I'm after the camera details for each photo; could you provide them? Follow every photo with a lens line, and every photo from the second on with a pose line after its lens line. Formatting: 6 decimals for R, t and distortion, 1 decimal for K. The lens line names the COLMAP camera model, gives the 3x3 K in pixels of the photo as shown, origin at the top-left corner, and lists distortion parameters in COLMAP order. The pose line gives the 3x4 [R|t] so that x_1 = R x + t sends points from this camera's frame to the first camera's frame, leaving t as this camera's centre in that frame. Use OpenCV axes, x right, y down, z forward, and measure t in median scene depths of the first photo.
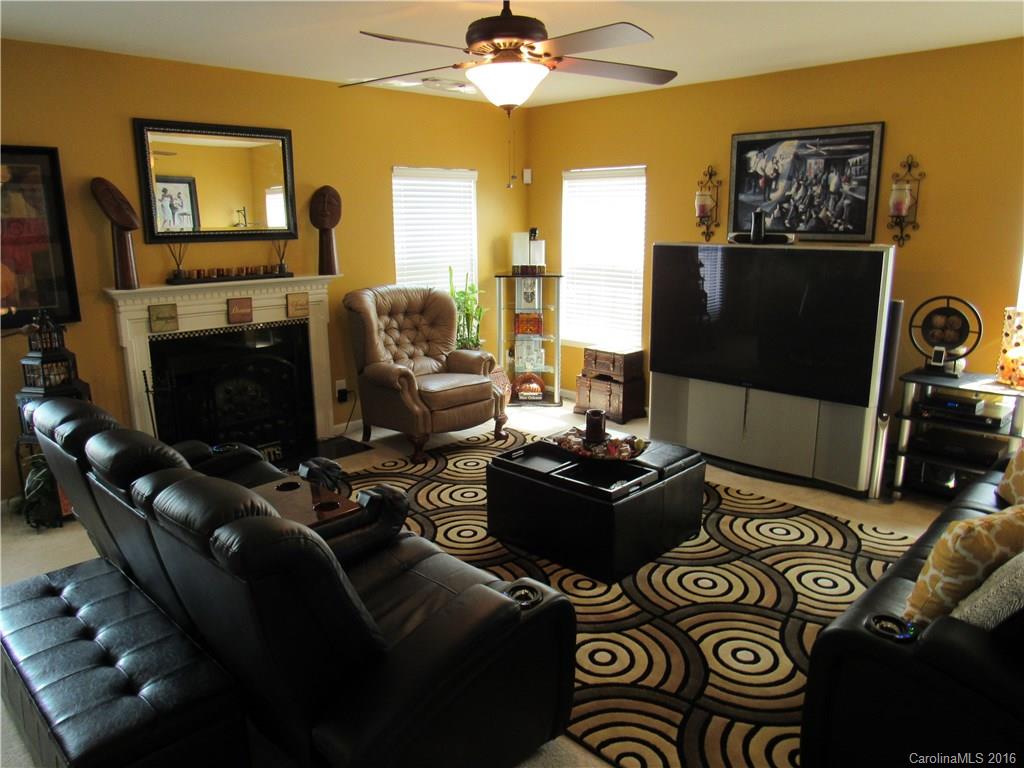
lens RADIAL K [[728.8, 0, 516.4], [0, 728.8, 379.1], [0, 0, 1]] dist [-0.022323, 0.000196]
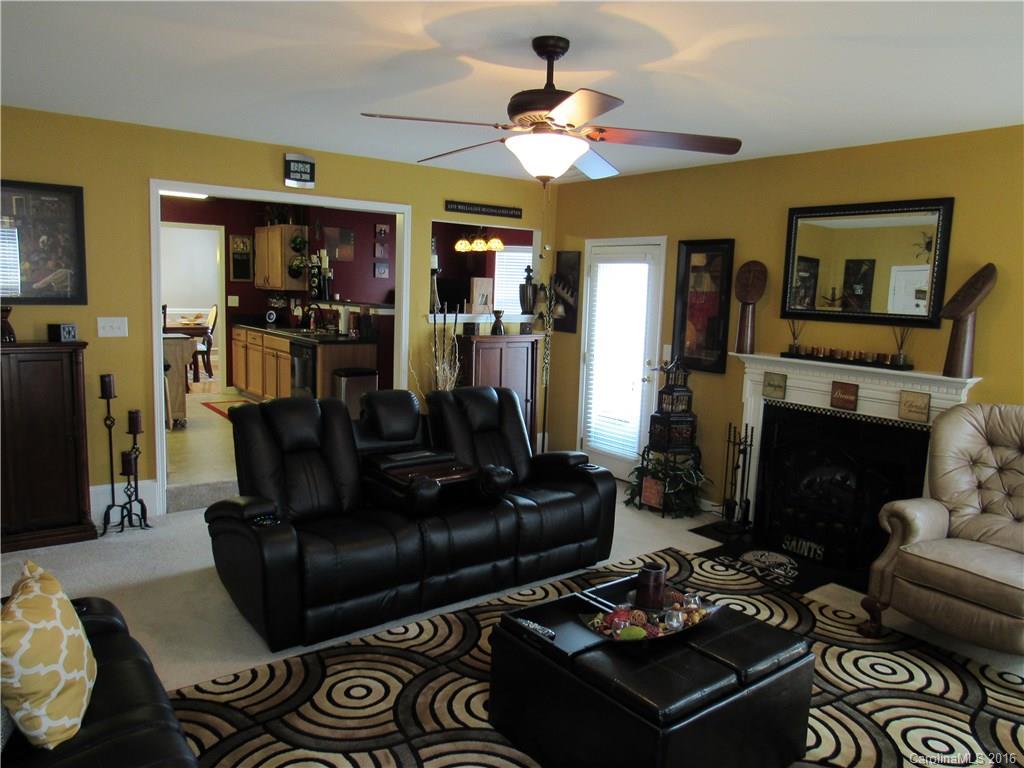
lens RADIAL K [[728.8, 0, 508.3], [0, 728.8, 385.1], [0, 0, 1]] dist [-0.022323, 0.000196]
pose [[-0.136429, 0.131133, -0.981932, 0.606576], [-0.255627, 0.952973, 0.162782, -0.151771], [0.957101, 0.273217, -0.096492, 0.681864]]
